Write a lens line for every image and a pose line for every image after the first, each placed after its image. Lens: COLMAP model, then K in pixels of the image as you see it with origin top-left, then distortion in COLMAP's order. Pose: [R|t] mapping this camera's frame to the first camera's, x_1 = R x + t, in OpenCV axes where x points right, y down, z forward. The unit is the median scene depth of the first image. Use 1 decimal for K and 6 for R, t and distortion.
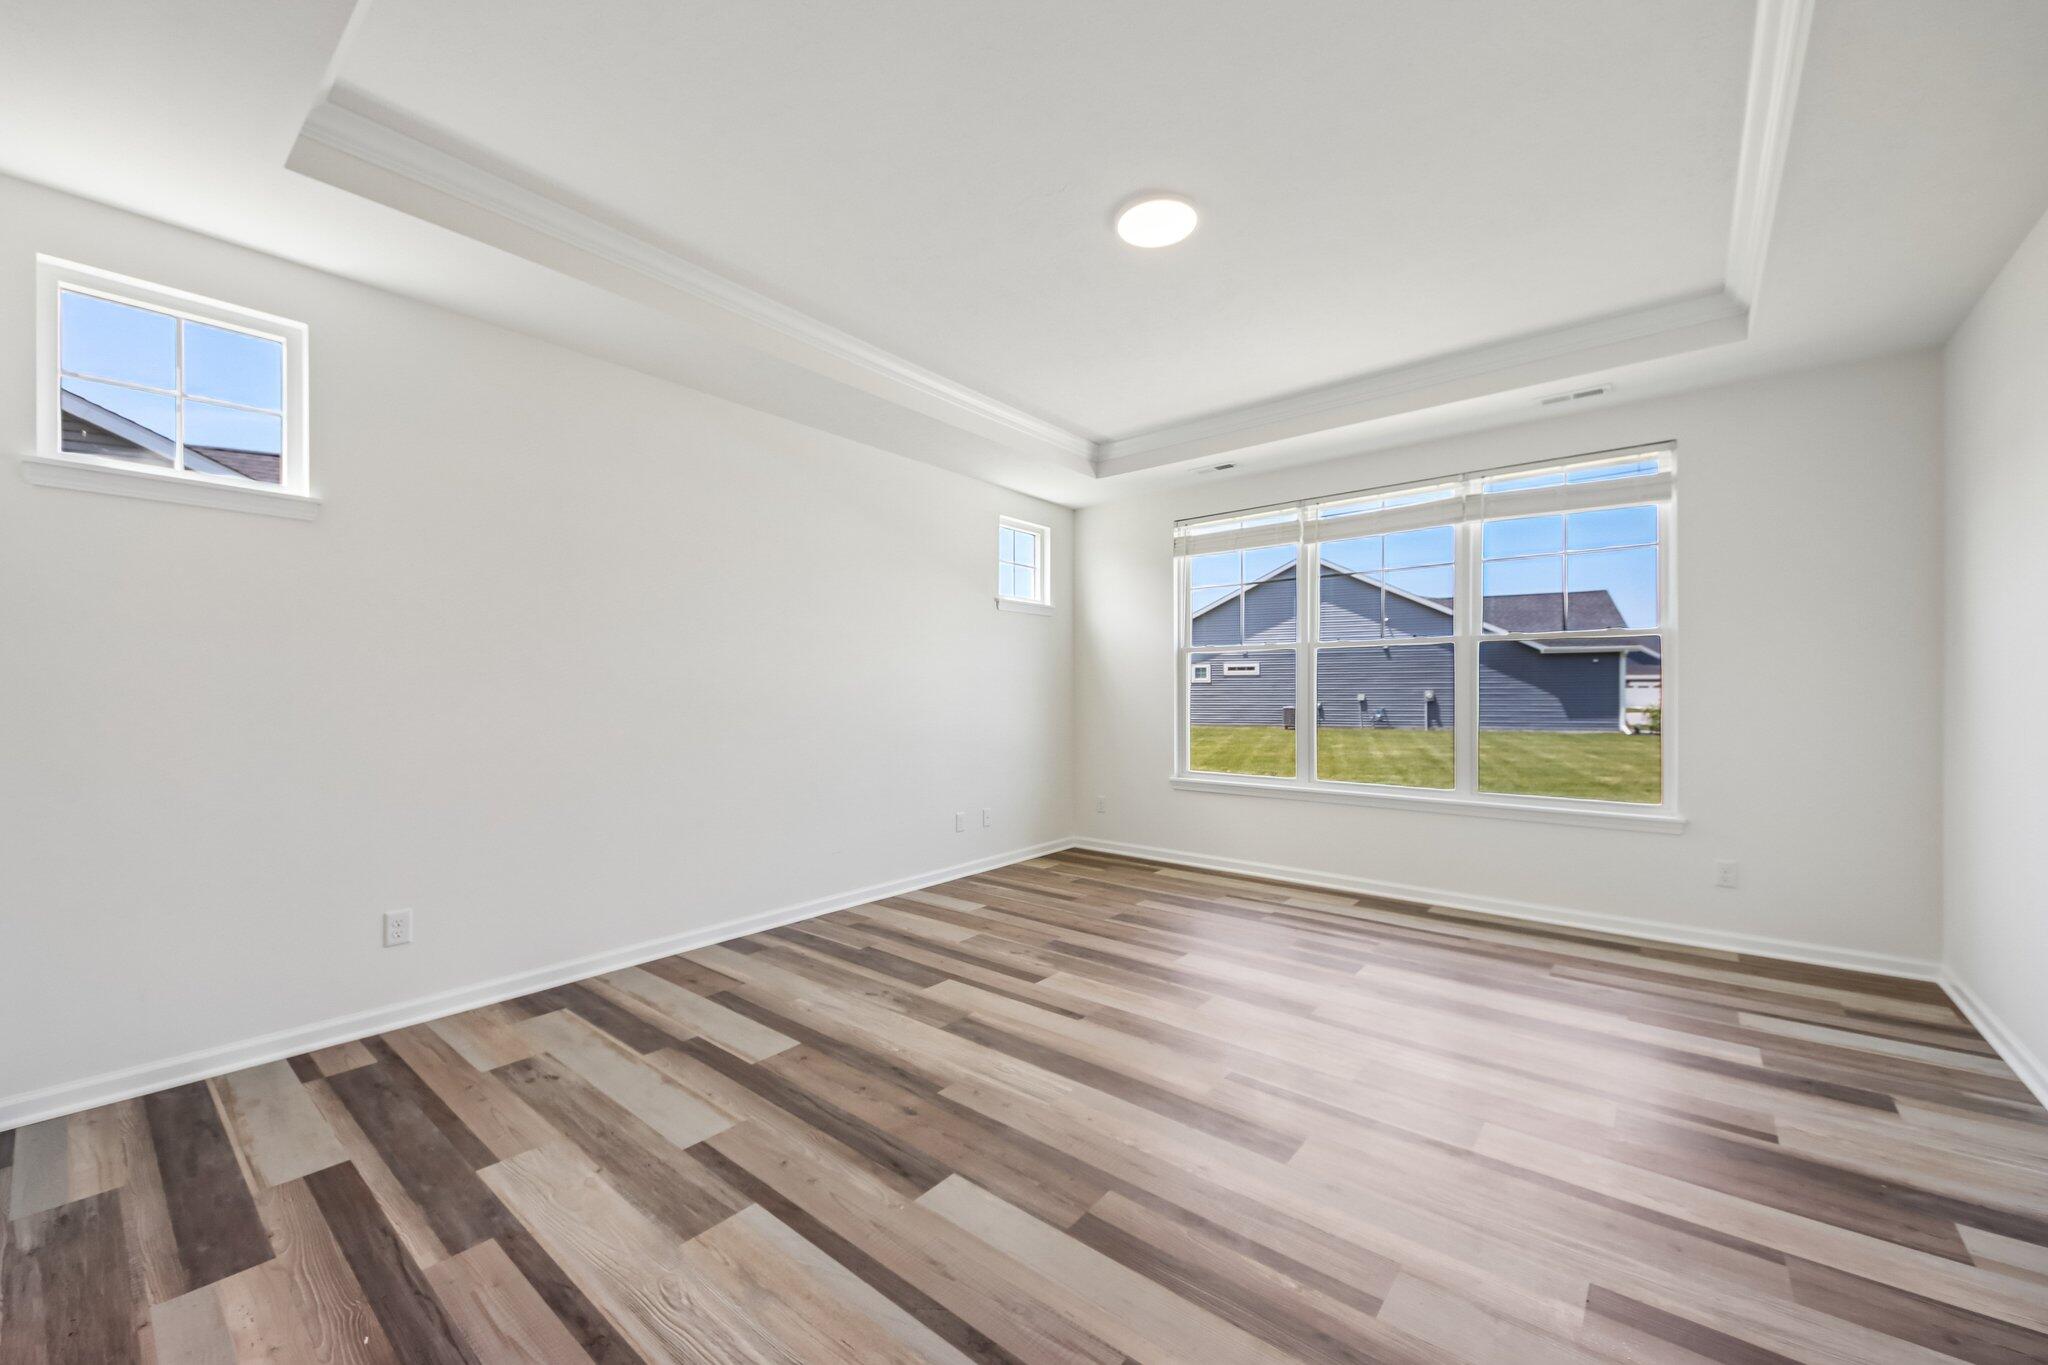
lens RADIAL K [[797.5, 0, 1028.7], [0, 797.5, 696.6], [0, 0, 1]] dist [0.042809, -0.020998]
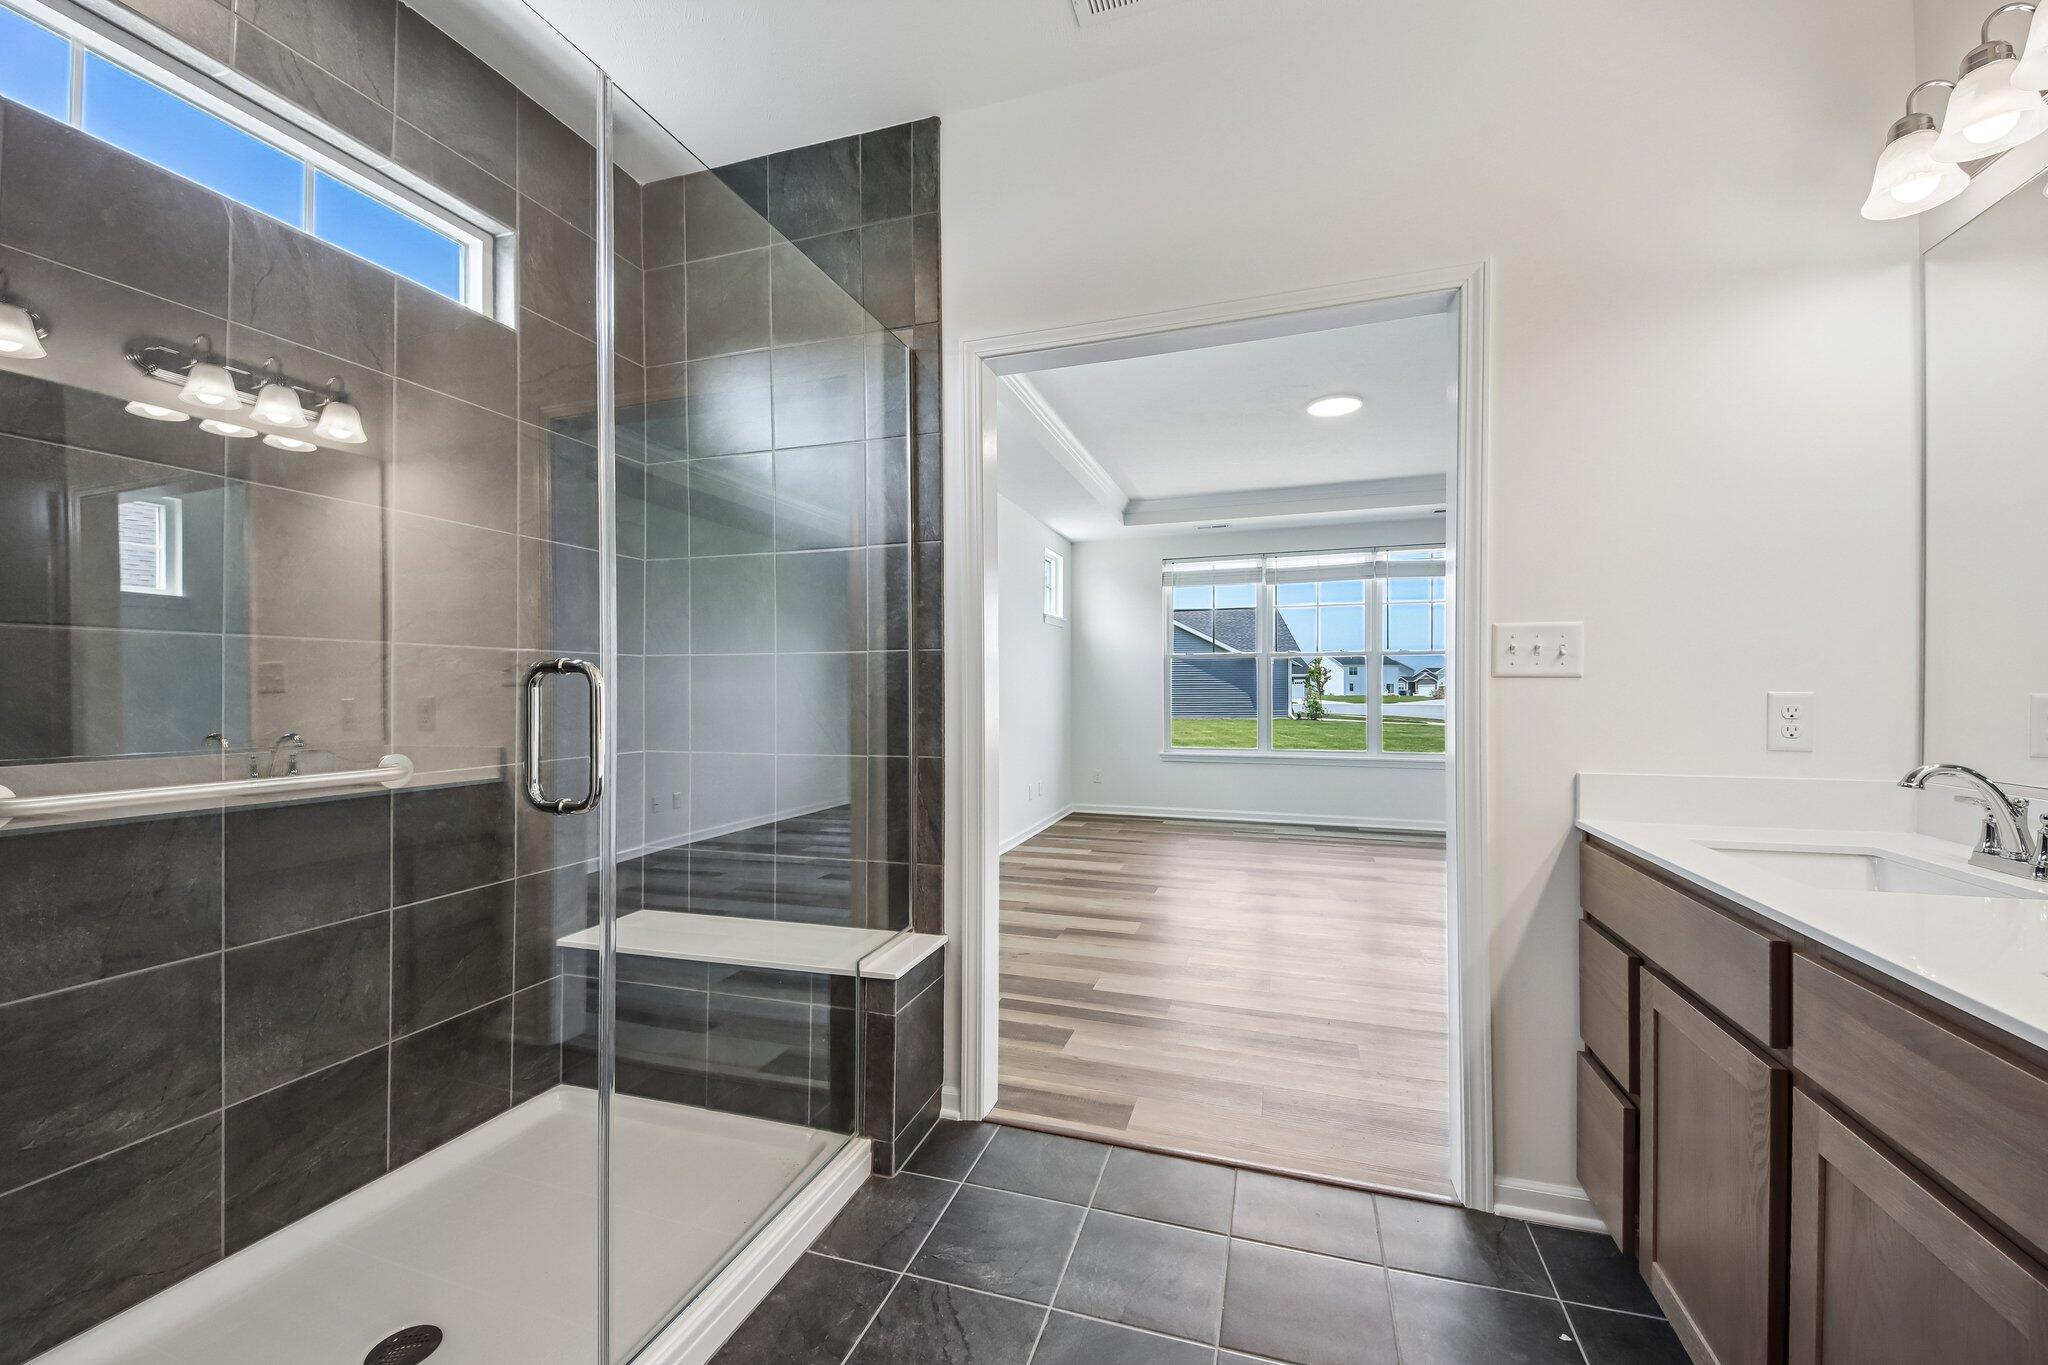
lens RADIAL K [[797.5, 0, 1028.7], [0, 797.5, 696.6], [0, 0, 1]] dist [0.042809, -0.020998]
pose [[0.931181, -0.006162, 0.364506, -0.707646], [0.003915, 0.999969, 0.006902, -0.002289], [-0.364537, -0.005000, 0.931175, -0.218252]]
